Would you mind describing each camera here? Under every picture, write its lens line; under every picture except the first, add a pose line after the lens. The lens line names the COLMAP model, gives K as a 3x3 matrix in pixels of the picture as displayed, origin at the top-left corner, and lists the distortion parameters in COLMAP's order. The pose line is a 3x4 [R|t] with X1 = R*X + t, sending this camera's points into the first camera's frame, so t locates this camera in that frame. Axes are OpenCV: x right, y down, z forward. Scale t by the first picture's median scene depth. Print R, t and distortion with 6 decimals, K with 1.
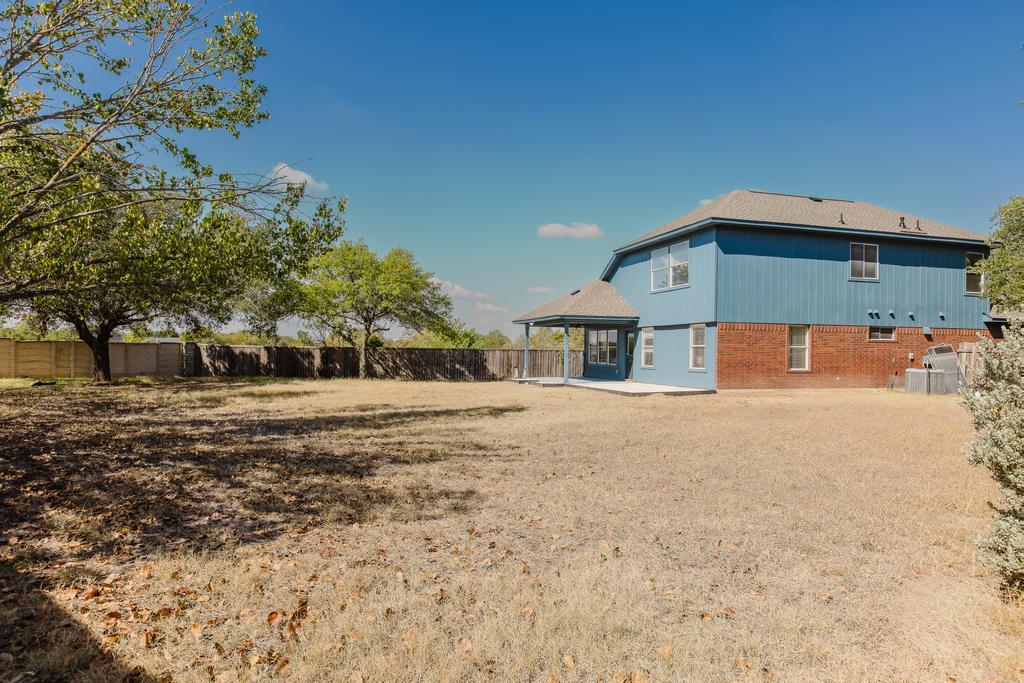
lens RADIAL K [[639.7, 0, 515.3], [0, 639.7, 341.6], [0, 0, 1]] dist [0.004985, -0.001911]
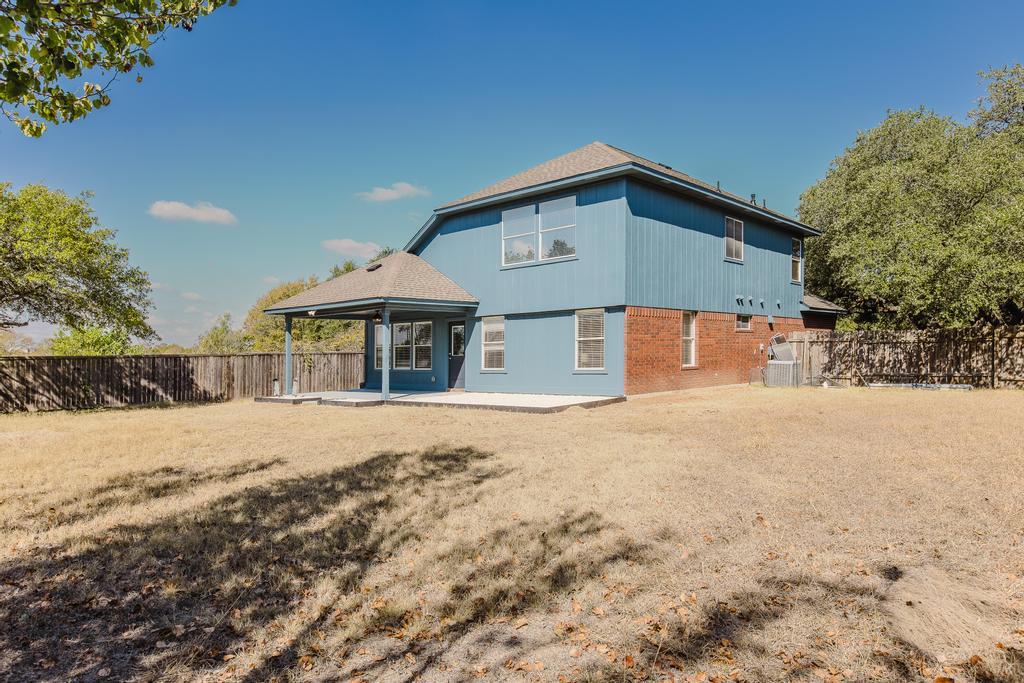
lens RADIAL K [[639.7, 0, 509.5], [0, 639.7, 341.4], [0, 0, 1]] dist [0.004985, -0.001911]
pose [[0.851440, -0.017027, 0.524175, -0.165727], [0.020436, 0.999791, -0.000718, 0.007719], [-0.524053, 0.011324, 0.851610, 0.374182]]
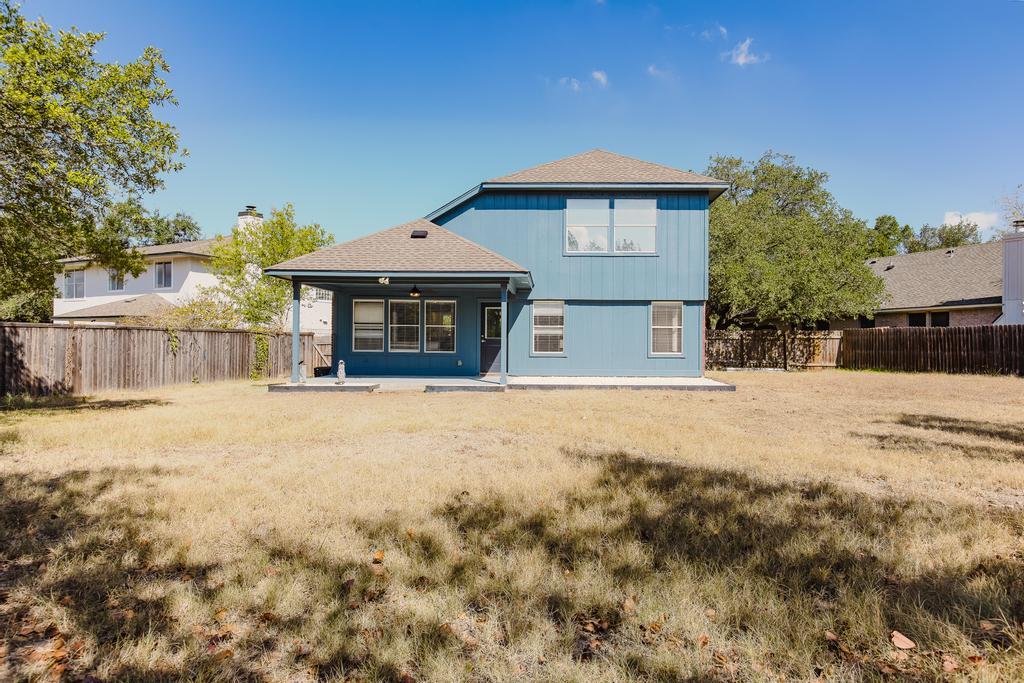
lens RADIAL K [[639.7, 0, 511.7], [0, 639.7, 336.8], [0, 0, 1]] dist [0.004985, -0.001911]
pose [[0.300450, 0.002493, 0.953794, -0.522695], [-0.020432, 0.999784, 0.003822, 0.018315], [-0.953579, -0.020636, 0.300436, 0.836576]]
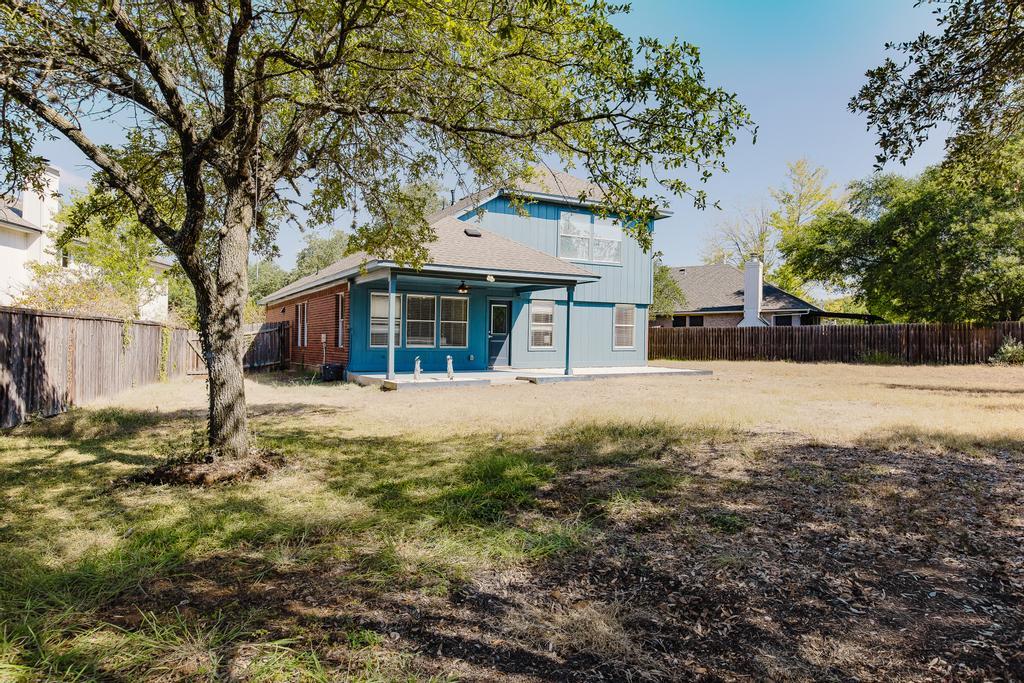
lens RADIAL K [[639.7, 0, 518.1], [0, 639.7, 340.6], [0, 0, 1]] dist [0.004985, -0.001911]
pose [[-0.240437, -0.010087, 0.970612, -0.596558], [-0.025038, 0.999678, 0.004187, 0.027625], [-0.970342, -0.023296, -0.240612, 1.255963]]
